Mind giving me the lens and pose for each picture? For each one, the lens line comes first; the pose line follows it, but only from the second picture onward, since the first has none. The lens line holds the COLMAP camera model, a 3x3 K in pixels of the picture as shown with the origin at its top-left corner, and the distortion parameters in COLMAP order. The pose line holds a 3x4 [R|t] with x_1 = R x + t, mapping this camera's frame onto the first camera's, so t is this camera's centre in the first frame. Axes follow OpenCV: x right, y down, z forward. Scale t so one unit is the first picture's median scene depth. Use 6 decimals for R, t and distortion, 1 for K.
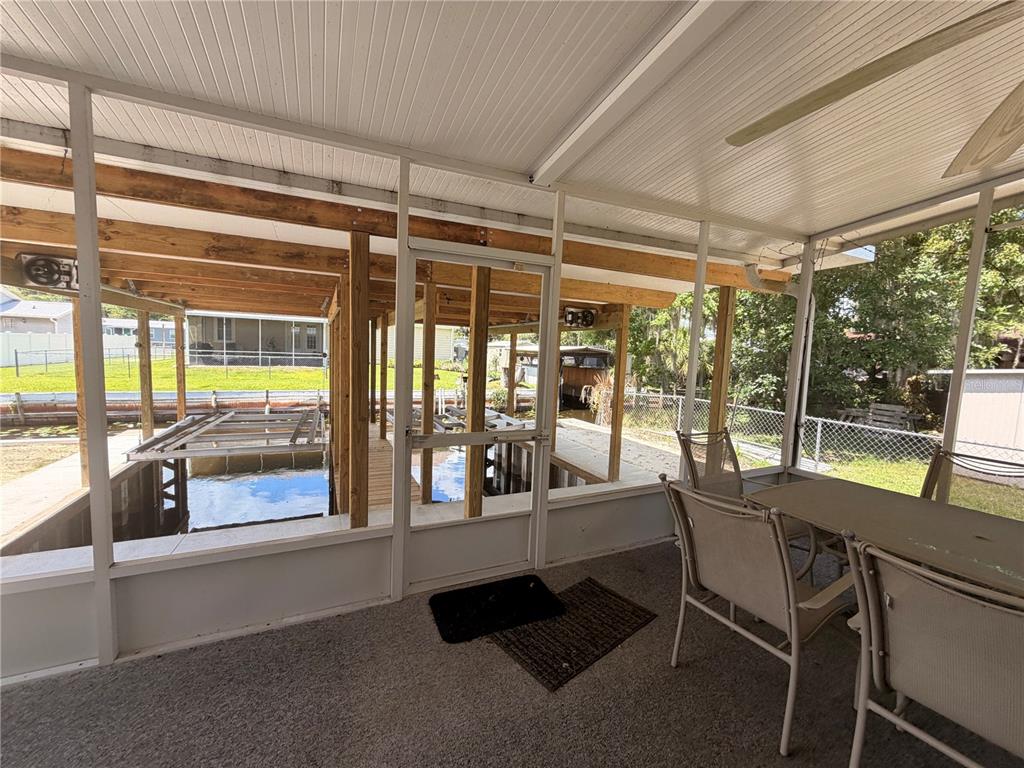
lens RADIAL K [[407.4, 0, 507.7], [0, 407.4, 382.2], [0, 0, 1]] dist [-0.000314, -0.000137]
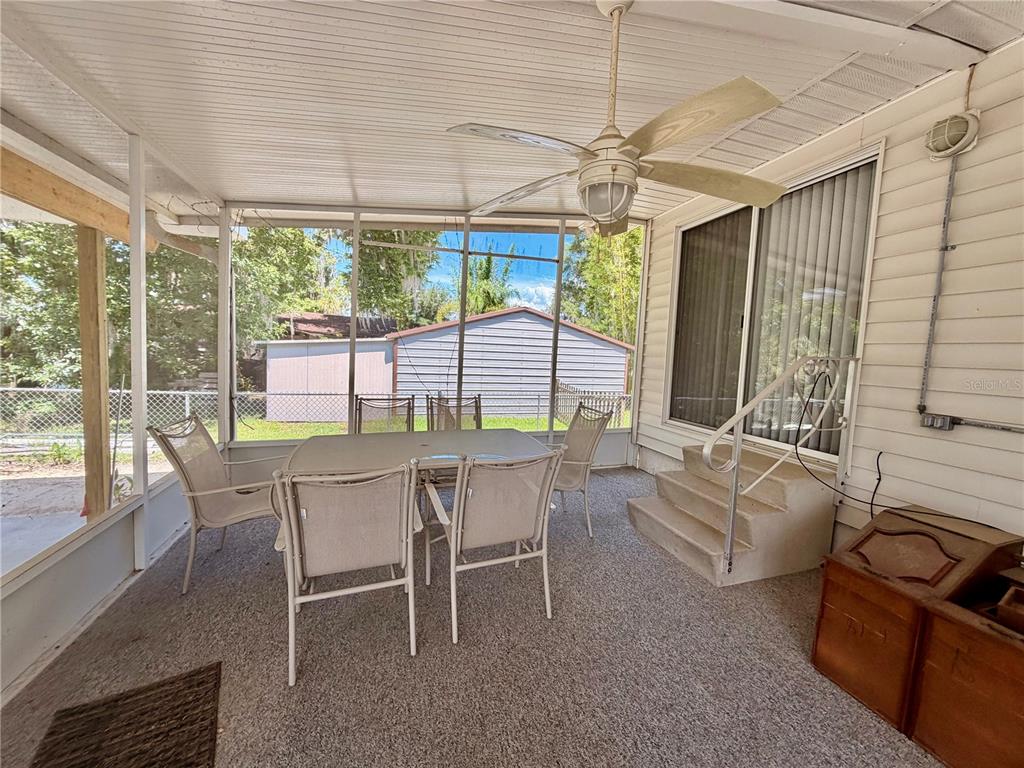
lens RADIAL K [[407.4, 0, 507.7], [0, 407.4, 382.2], [0, 0, 1]] dist [-0.000314, -0.000137]
pose [[0.126426, -0.102908, 0.986624, -0.174196], [0.035790, 0.994430, 0.099136, -0.004246], [-0.991330, 0.022778, 0.129405, 0.233998]]
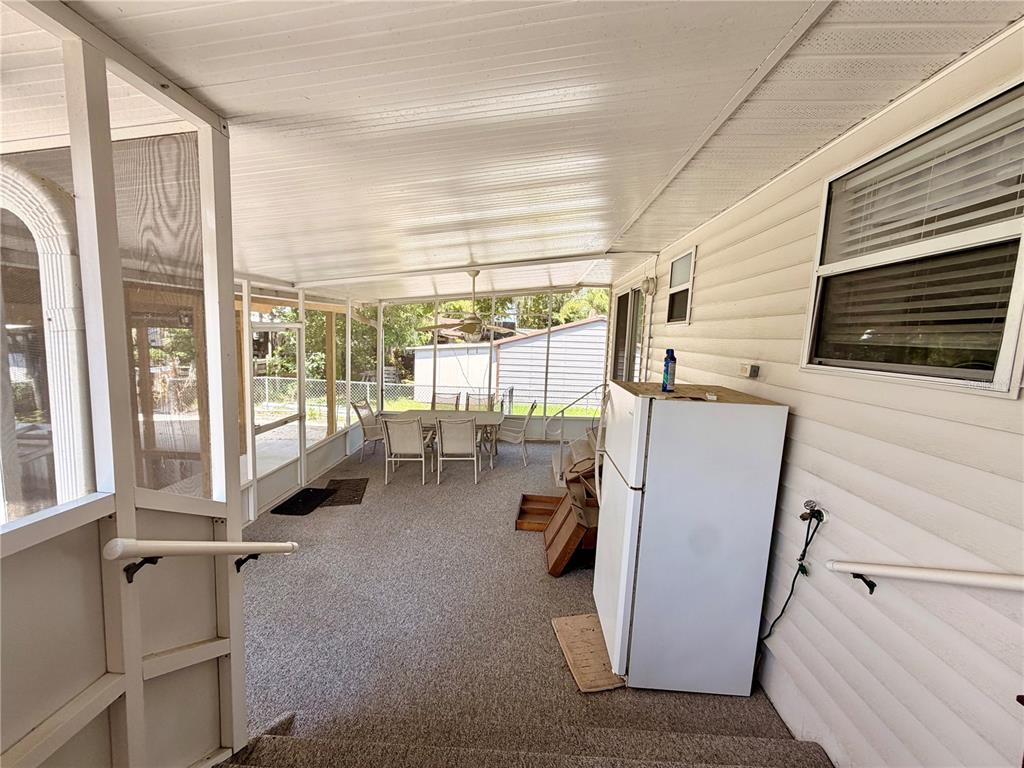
lens RADIAL K [[407.4, 0, 507.7], [0, 407.4, 382.2], [0, 0, 1]] dist [-0.000314, -0.000137]
pose [[0.460532, -0.122761, 0.879113, -0.847304], [0.048565, 0.992392, 0.113138, -0.143229], [-0.886313, -0.009409, 0.462990, -0.540637]]
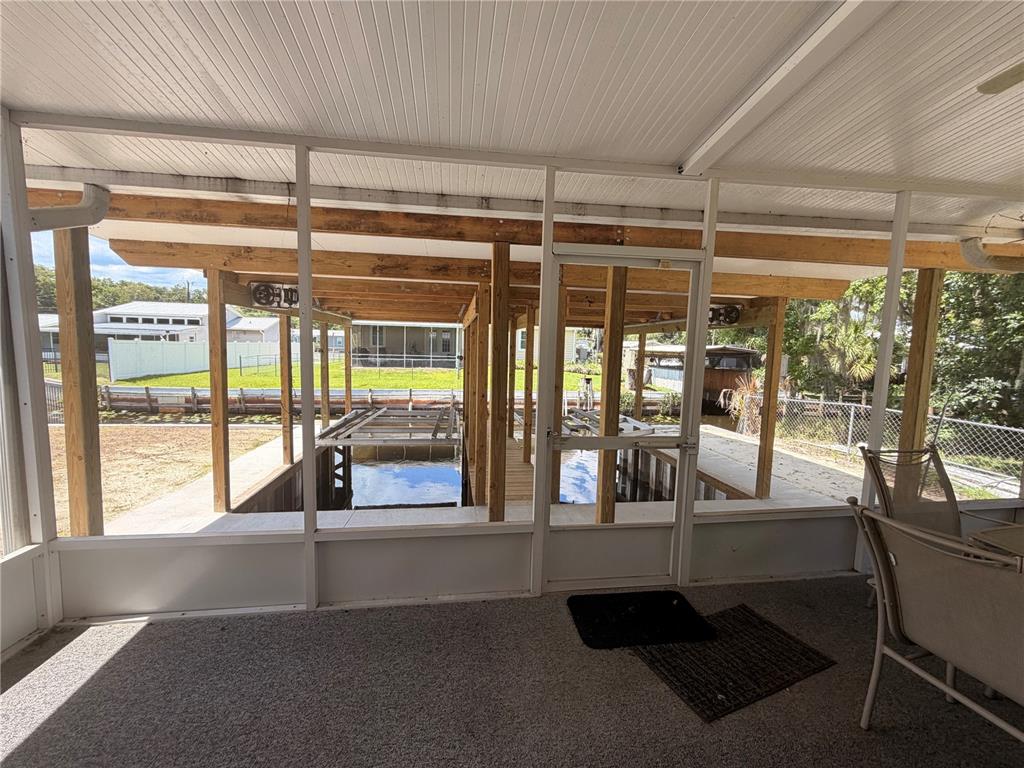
lens RADIAL K [[407.4, 0, 507.7], [0, 407.4, 382.2], [0, 0, 1]] dist [-0.000314, -0.000137]
pose [[0.957382, 0.009662, -0.288662, -0.032147], [-0.010544, 0.999943, -0.001500, -0.002309], [0.288631, 0.004479, 0.957430, -0.008203]]
